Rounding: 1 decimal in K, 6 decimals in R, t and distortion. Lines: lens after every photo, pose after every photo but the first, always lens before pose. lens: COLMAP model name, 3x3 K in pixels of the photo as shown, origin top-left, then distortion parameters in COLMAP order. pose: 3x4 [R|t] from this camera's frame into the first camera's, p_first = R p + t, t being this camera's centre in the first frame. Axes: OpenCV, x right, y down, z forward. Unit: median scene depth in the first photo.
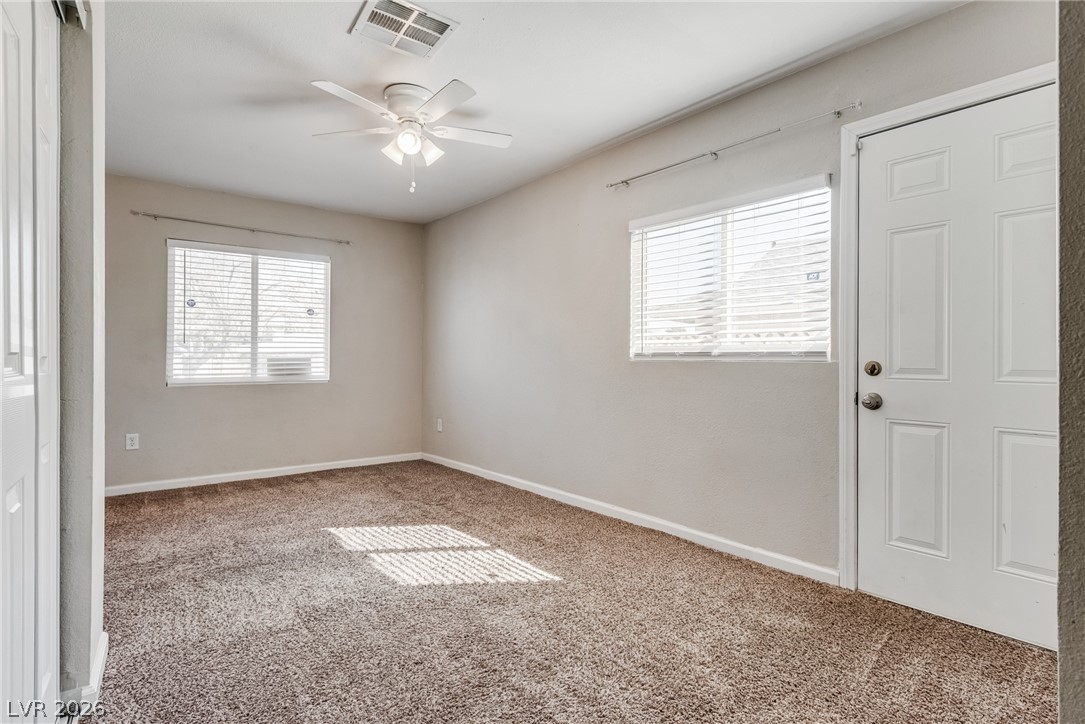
lens RADIAL K [[510.9, 0, 556.4], [0, 510.9, 364.2], [0, 0, 1]] dist [0.017606, 0.000182]
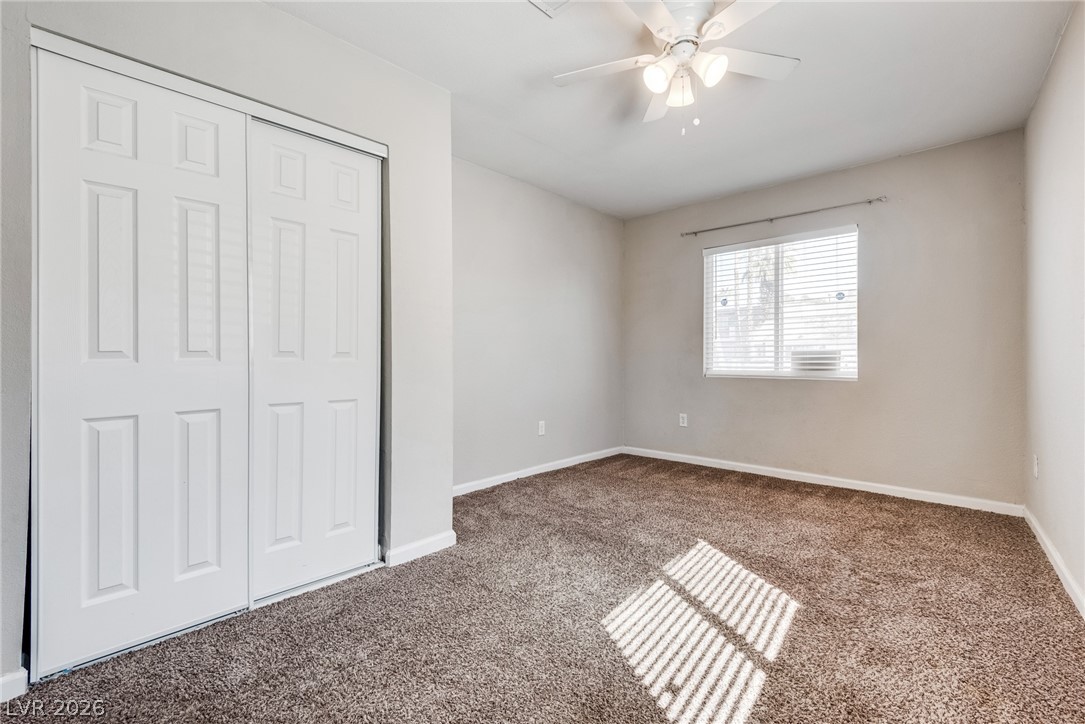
lens RADIAL K [[494.7, 0, 537.4], [0, 494.7, 357.1], [0, 0, 1]] dist [0.014795, -0.000633]
pose [[0.172921, 0.002441, -0.984933, 0.355466], [-0.002640, 0.999994, 0.002015, -0.003078], [0.984932, 0.002252, 0.172927, 0.559333]]
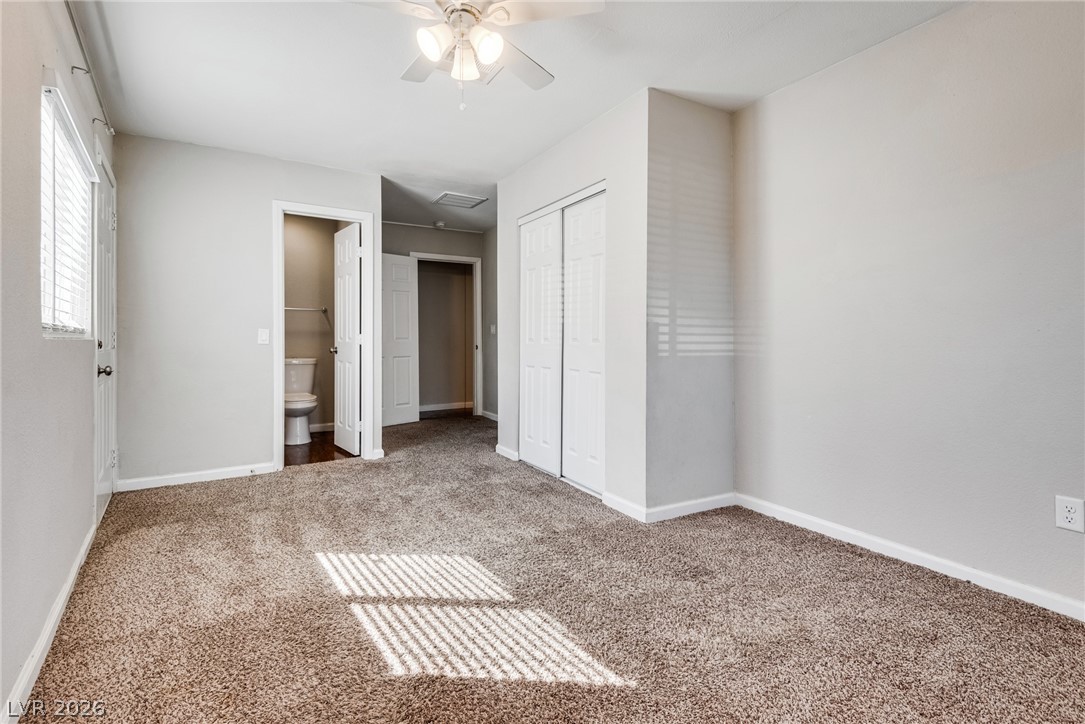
lens RADIAL K [[494.7, 0, 537.4], [0, 494.7, 357.1], [0, 0, 1]] dist [0.014795, -0.000633]
pose [[-0.992885, -0.010491, 0.118612, -0.410567], [-0.006073, 0.999276, 0.037548, -0.009250], [-0.118920, 0.036560, -0.992231, 1.454993]]
